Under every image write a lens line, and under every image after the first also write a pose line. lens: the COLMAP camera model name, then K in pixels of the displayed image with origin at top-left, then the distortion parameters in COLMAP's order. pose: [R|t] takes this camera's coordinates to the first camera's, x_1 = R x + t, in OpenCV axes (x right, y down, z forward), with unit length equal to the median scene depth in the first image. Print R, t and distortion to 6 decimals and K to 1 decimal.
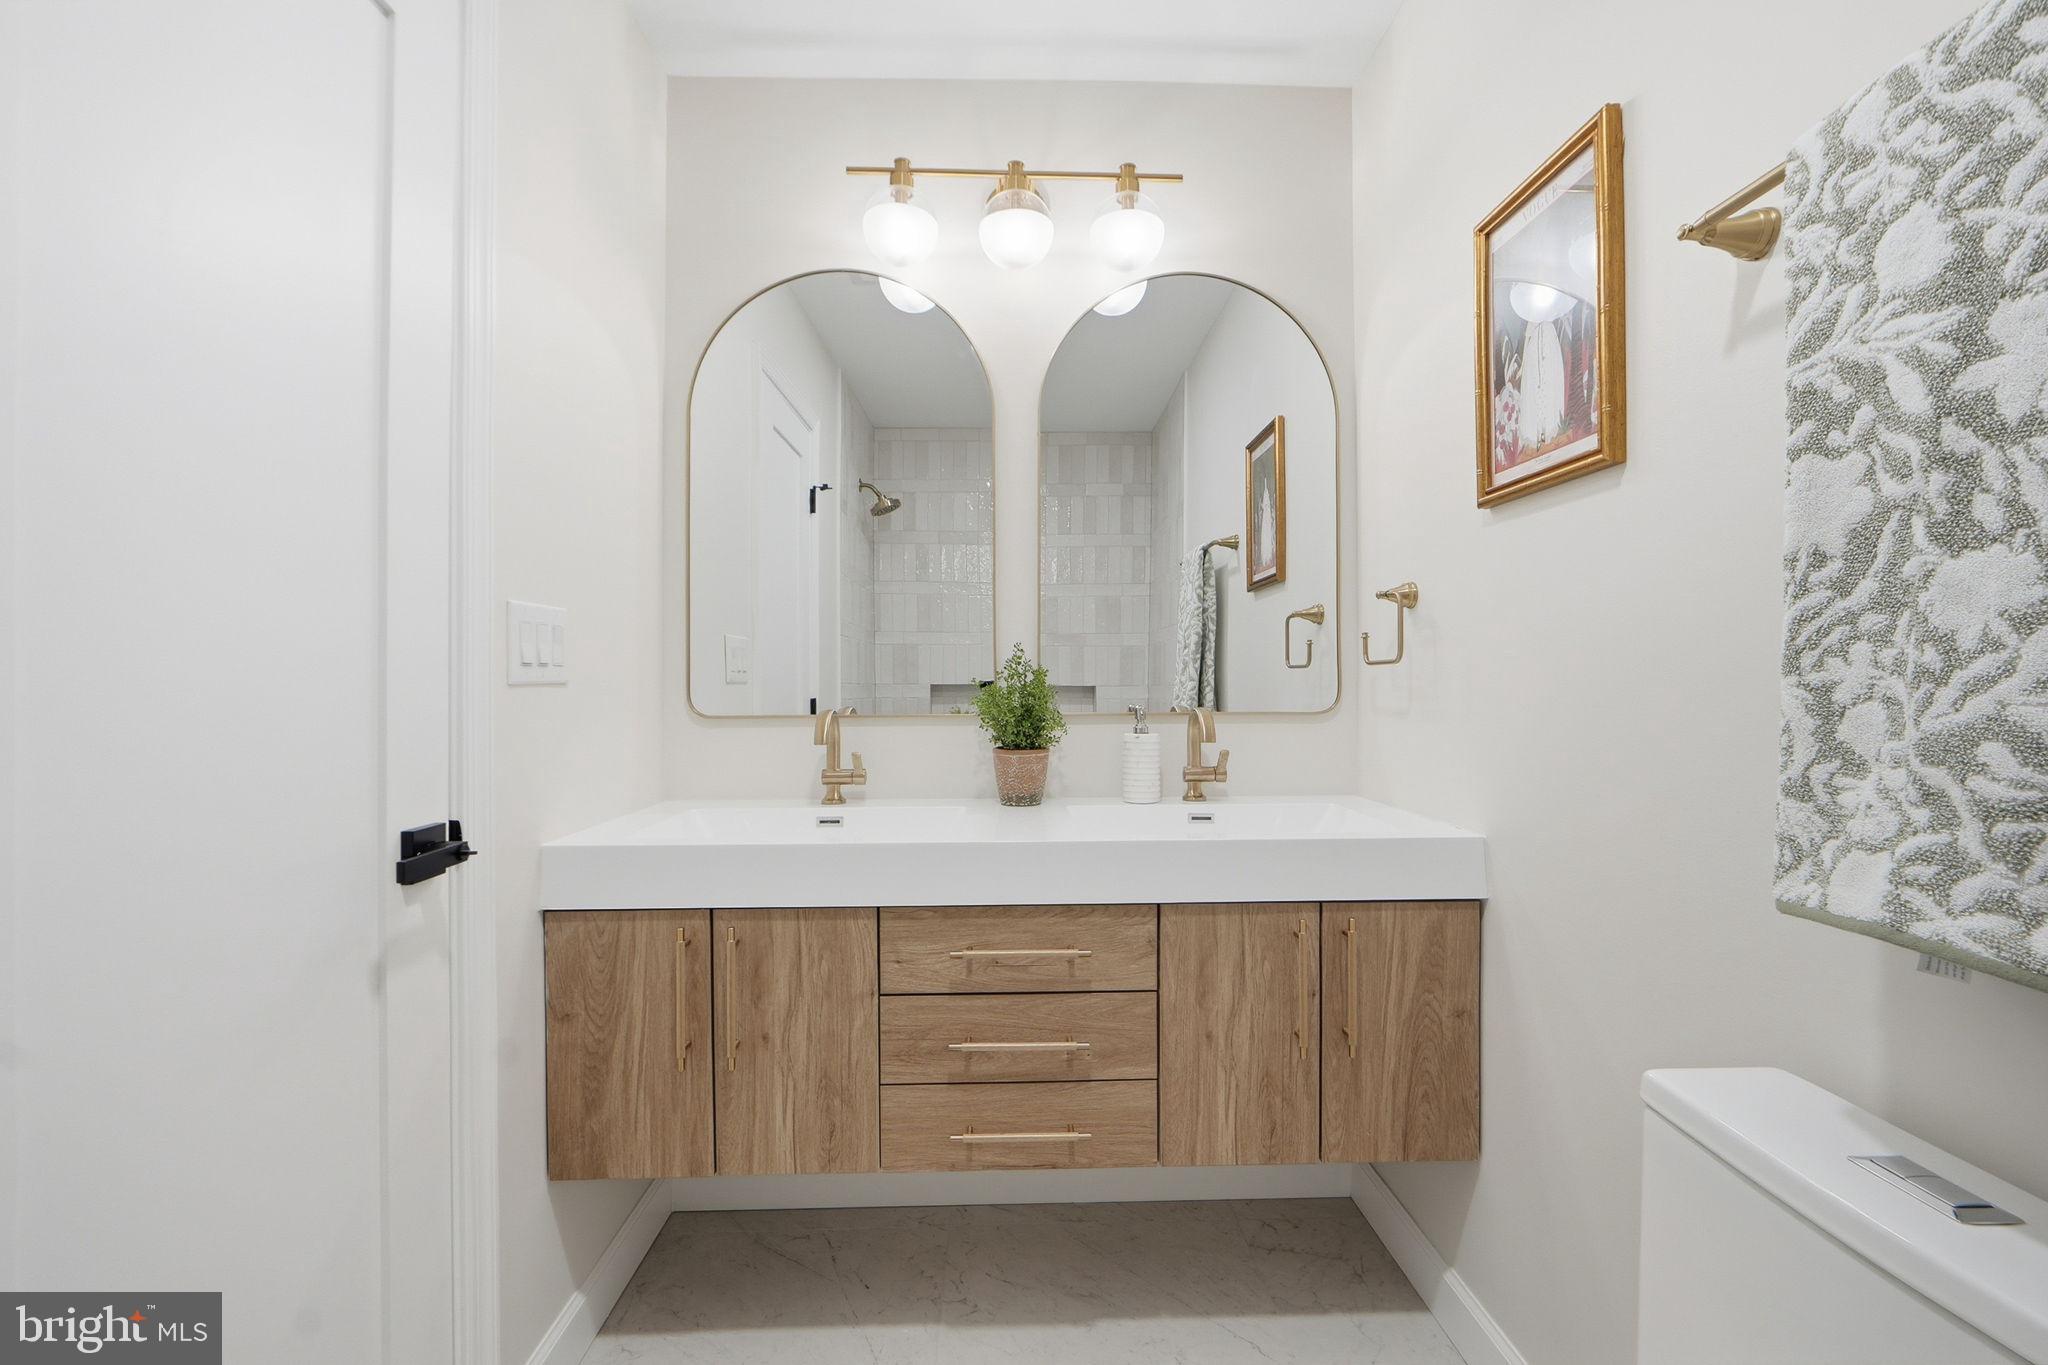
lens RADIAL K [[872.5, 0, 1024.0], [0, 872.5, 682.5], [0, 0, 1]] dist [-0.002436, -0.000048]
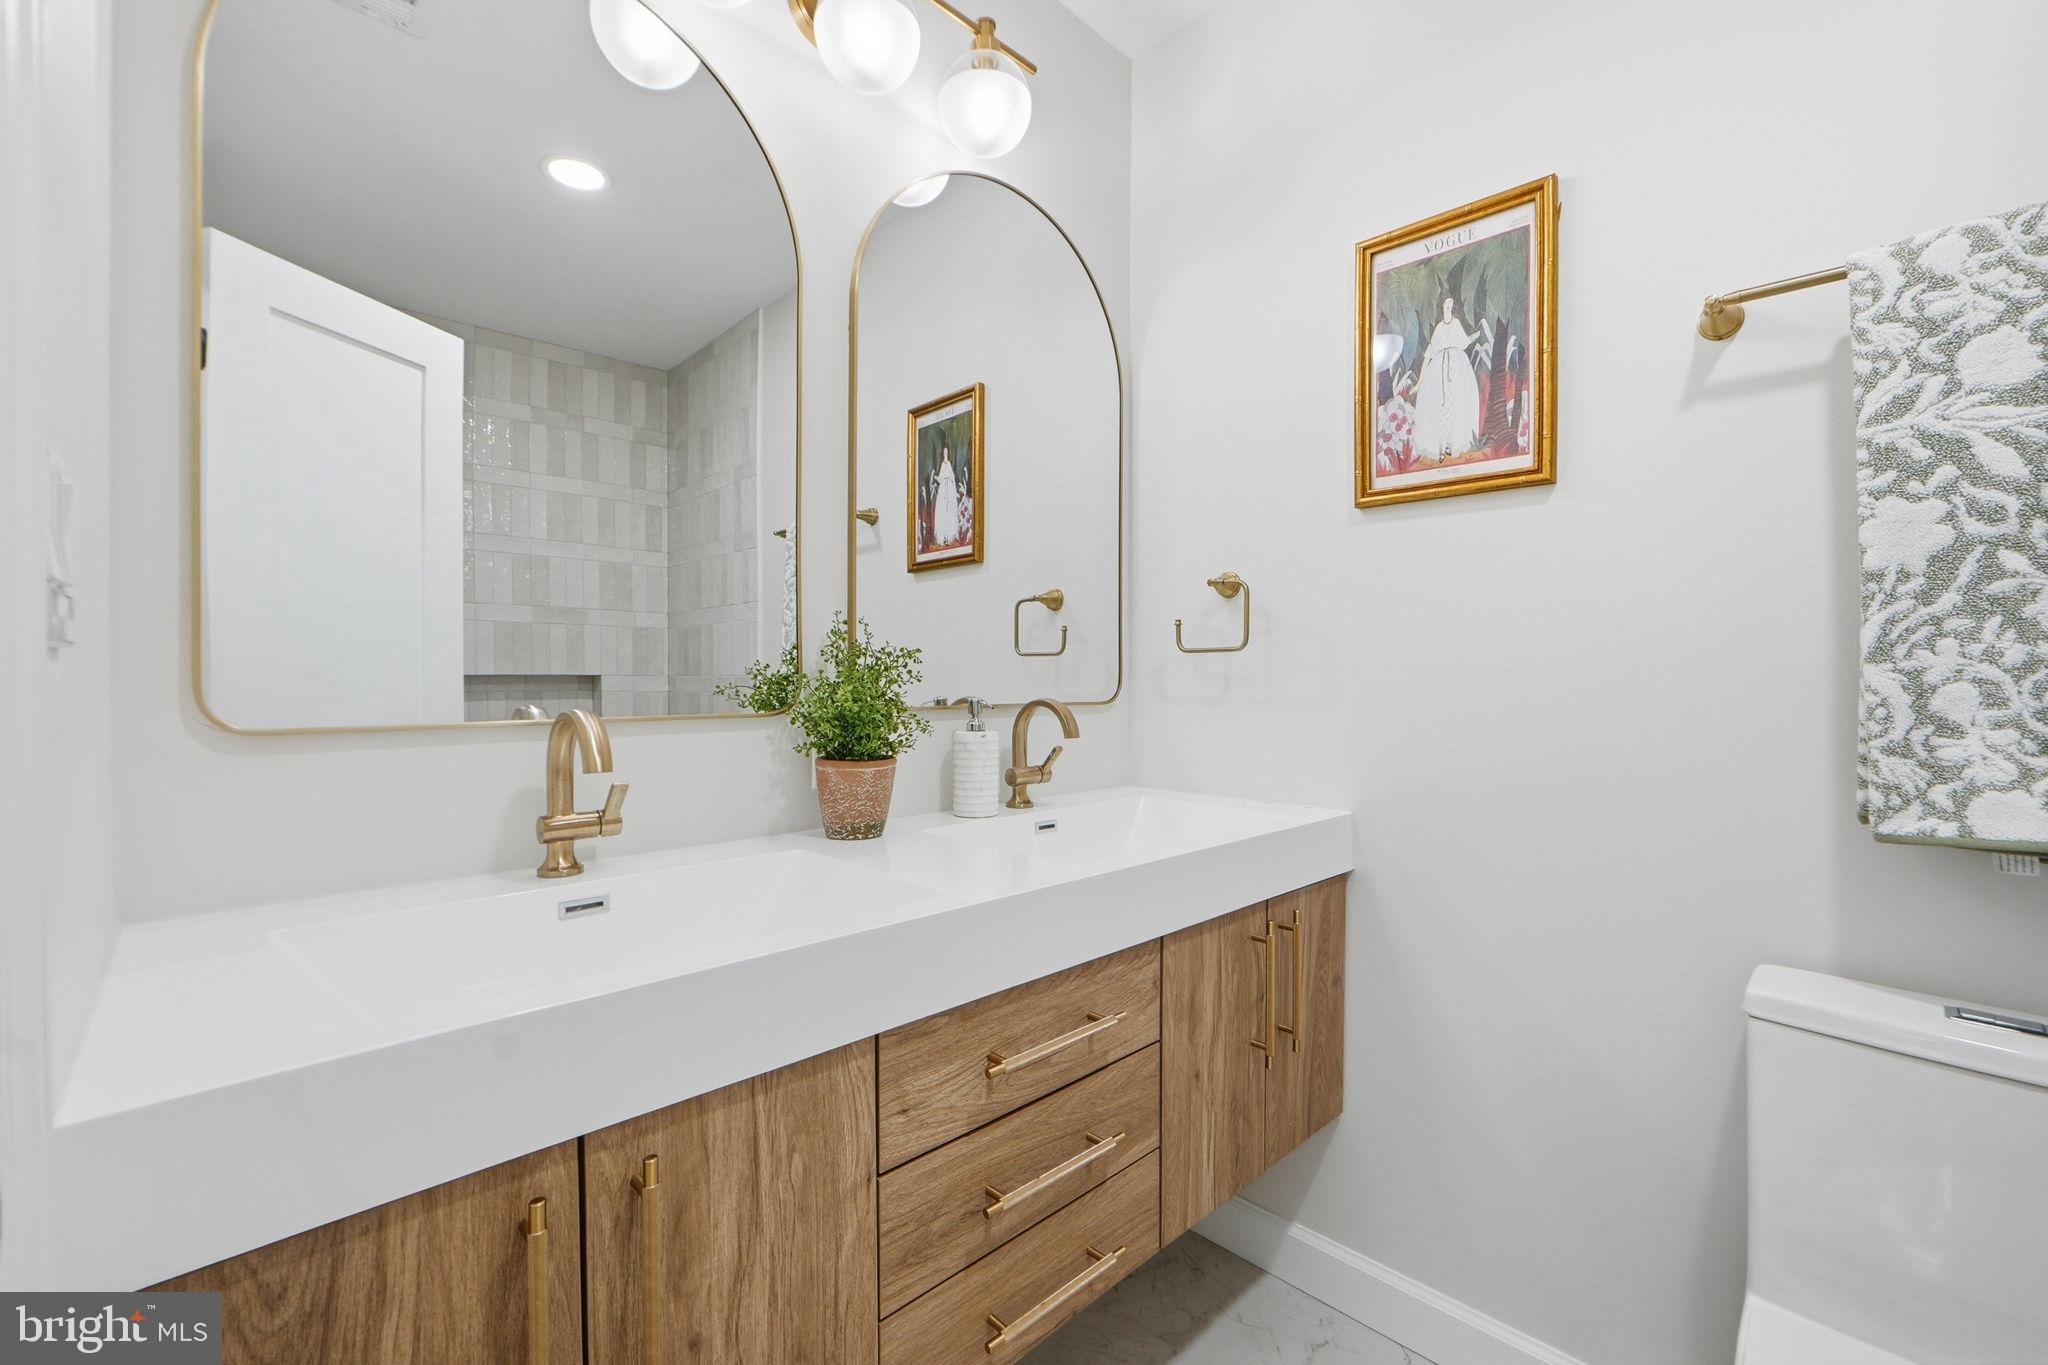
lens RADIAL K [[872.5, 0, 1024.0], [0, 872.5, 682.5], [0, 0, 1]] dist [-0.002436, -0.000048]
pose [[0.729966, -0.003181, 0.683476, -0.956417], [-0.003687, 0.999956, 0.008592, 0.014922], [-0.683473, -0.008792, 0.729923, 0.923765]]
